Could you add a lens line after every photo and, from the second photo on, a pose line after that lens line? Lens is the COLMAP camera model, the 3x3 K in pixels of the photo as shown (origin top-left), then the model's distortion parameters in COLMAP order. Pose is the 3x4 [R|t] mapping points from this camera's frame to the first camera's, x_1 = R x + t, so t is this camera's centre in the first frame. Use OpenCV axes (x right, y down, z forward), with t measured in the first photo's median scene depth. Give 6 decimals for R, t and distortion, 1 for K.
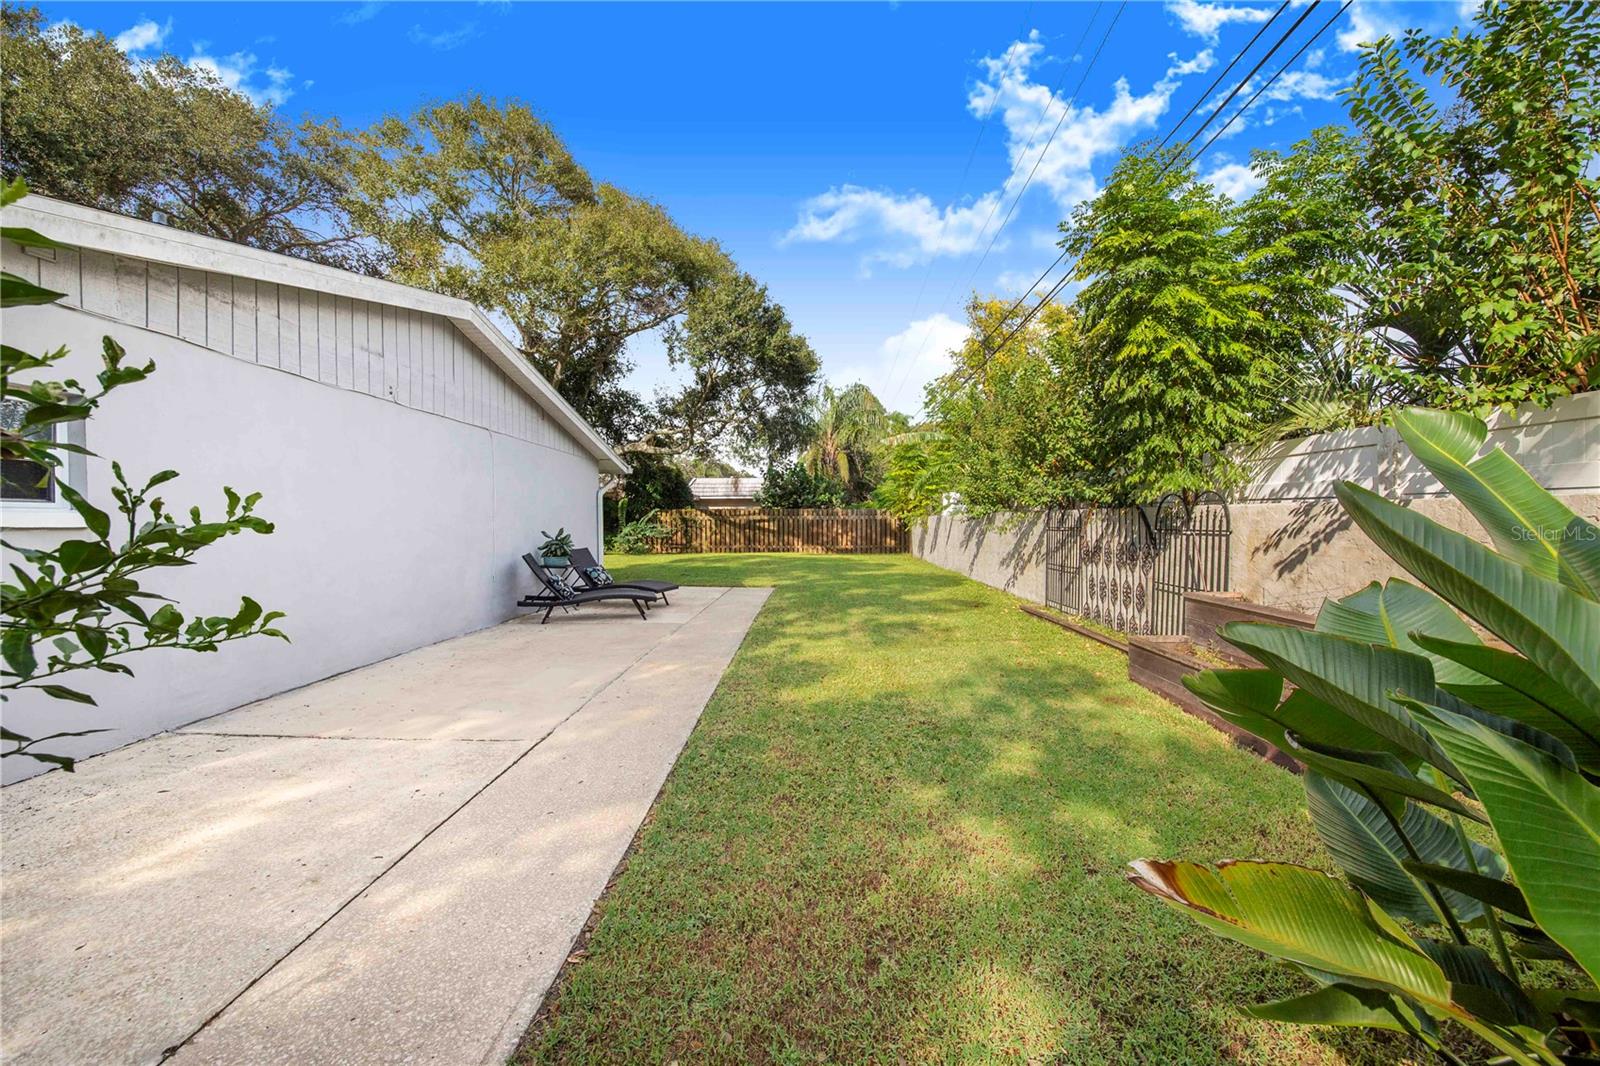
lens RADIAL K [[623.8, 0, 800.0], [0, 623.8, 533.0], [0, 0, 1]] dist [-0.000054, -0.000076]
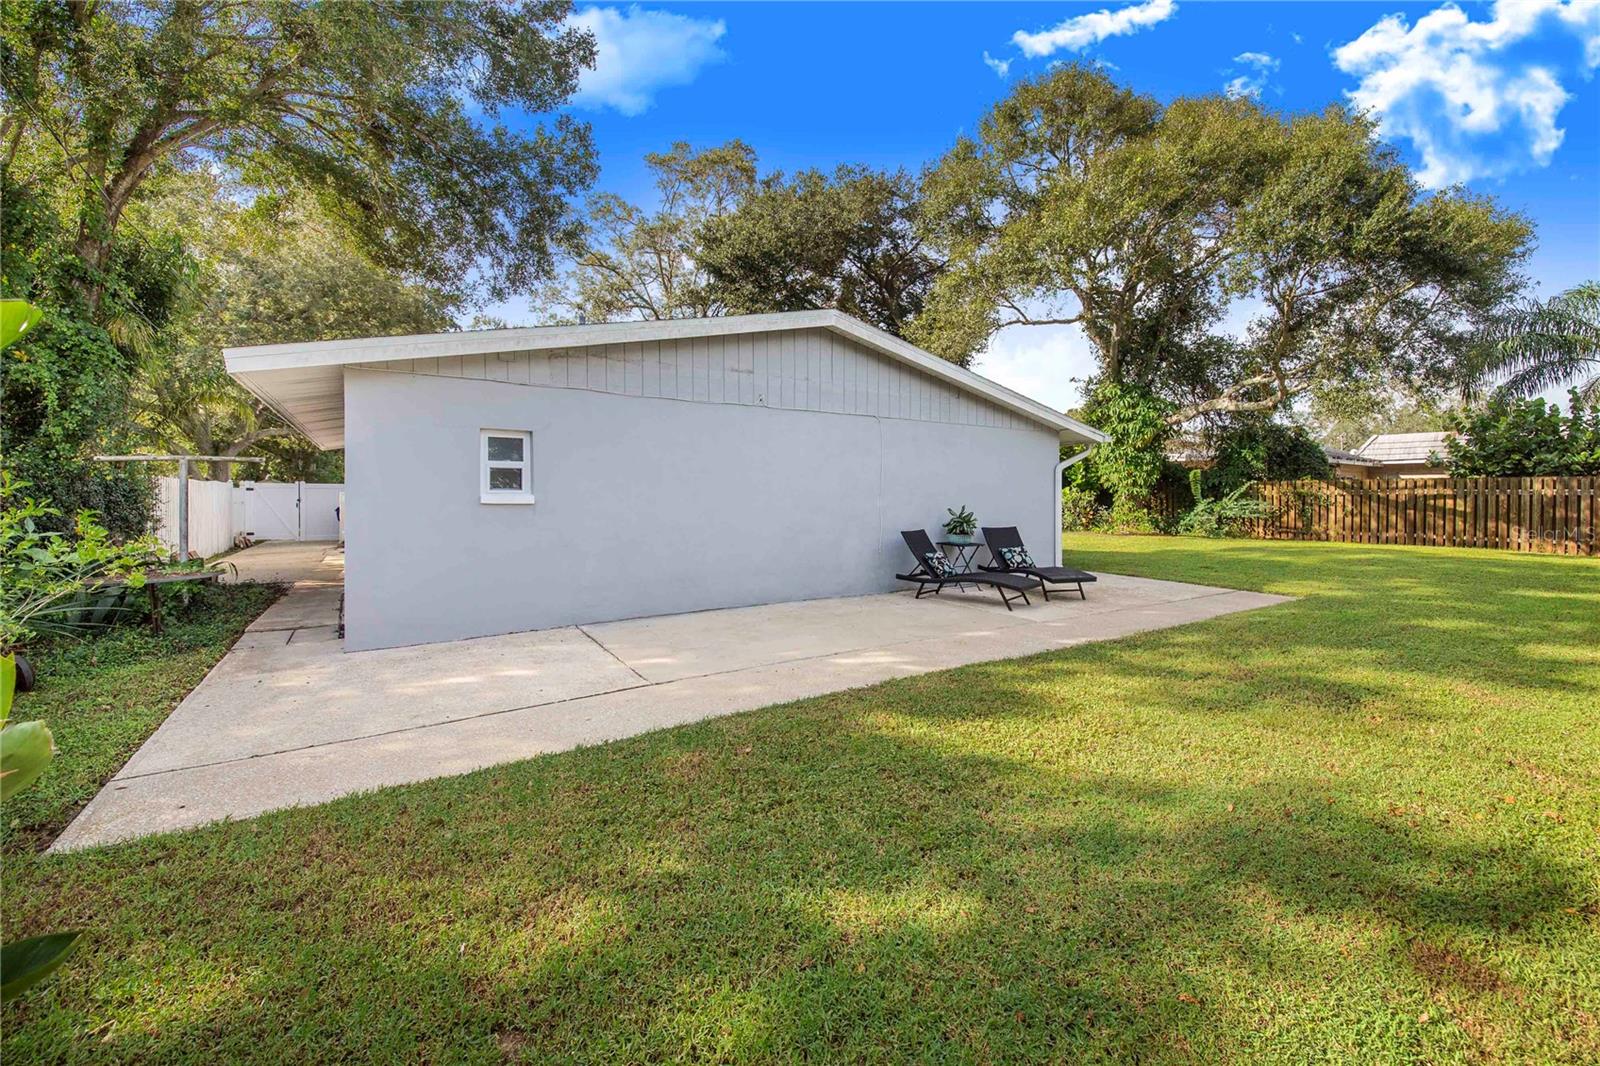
lens RADIAL K [[636.0, 0, 800.7], [0, 636.0, 504.3], [0, 0, 1]] dist [0.007932, -0.000097]
pose [[0.559540, 0.015514, -0.828658, 0.161764], [-0.017805, 0.999819, 0.006695, -0.006498], [0.828612, 0.011008, 0.559715, 0.116185]]
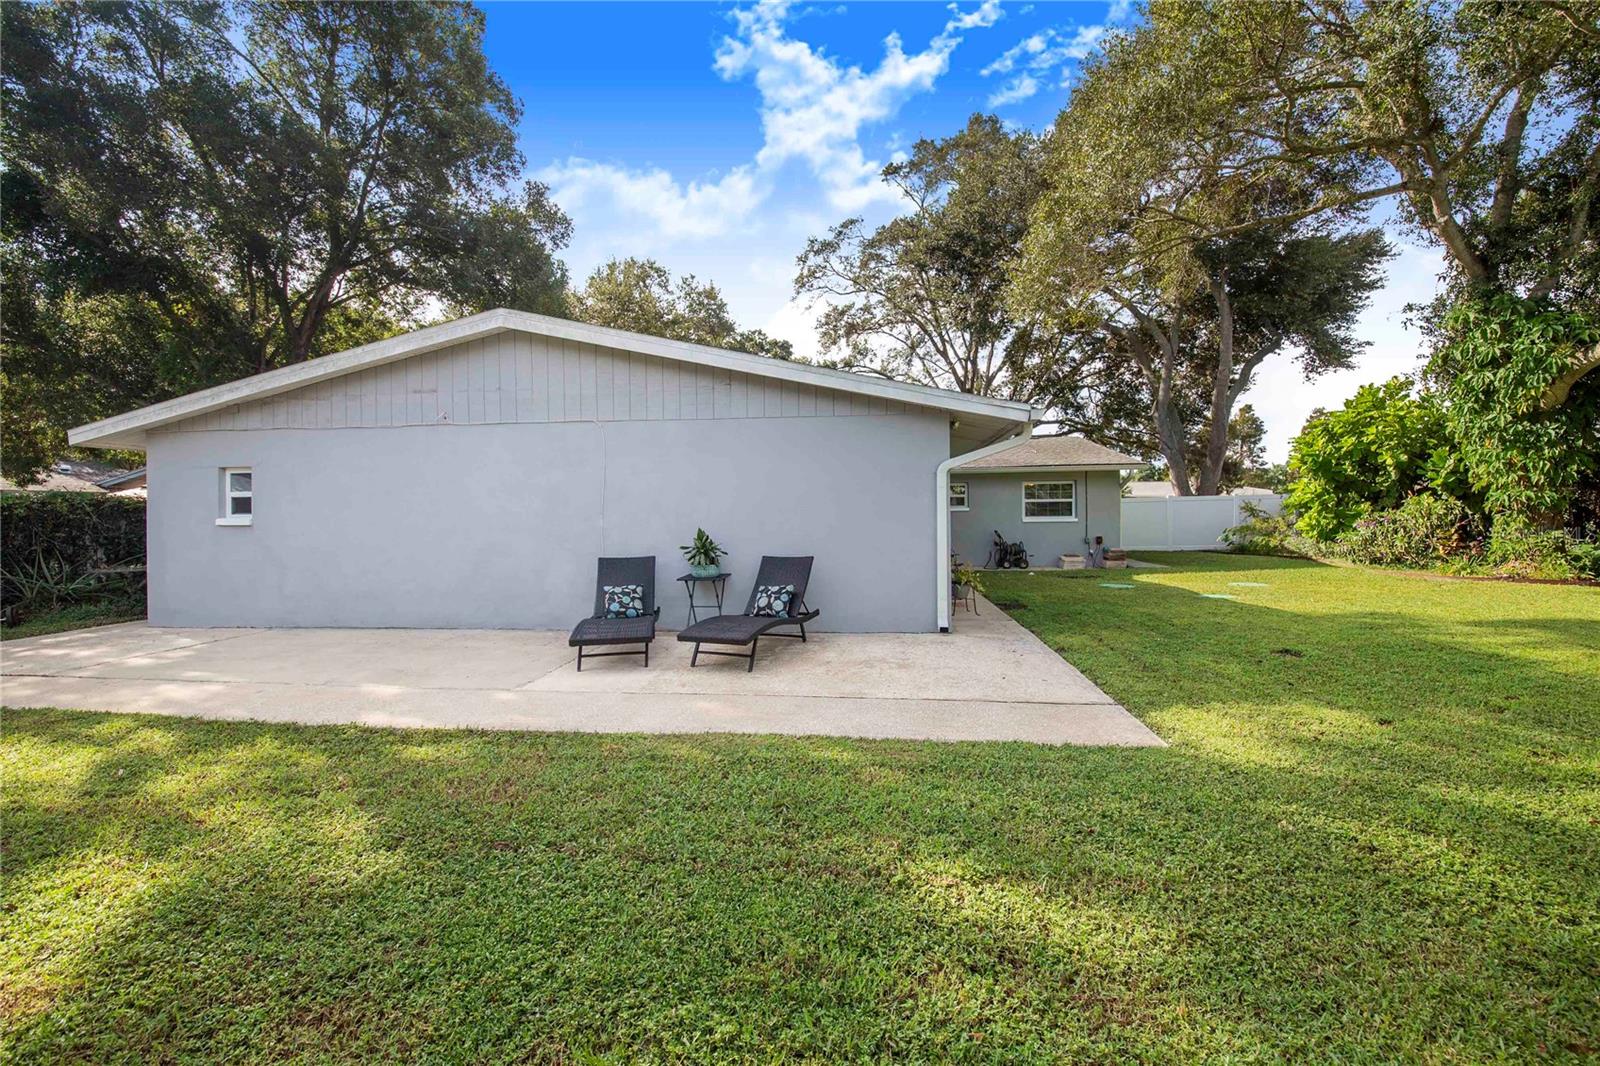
lens RADIAL K [[623.8, 0, 800.0], [0, 623.8, 533.0], [0, 0, 1]] dist [-0.000054, -0.000076]
pose [[-0.059549, 0.031859, -0.997717, 0.186956], [-0.006438, 0.999458, 0.032299, -0.012636], [0.998205, 0.008347, -0.059312, 0.581857]]
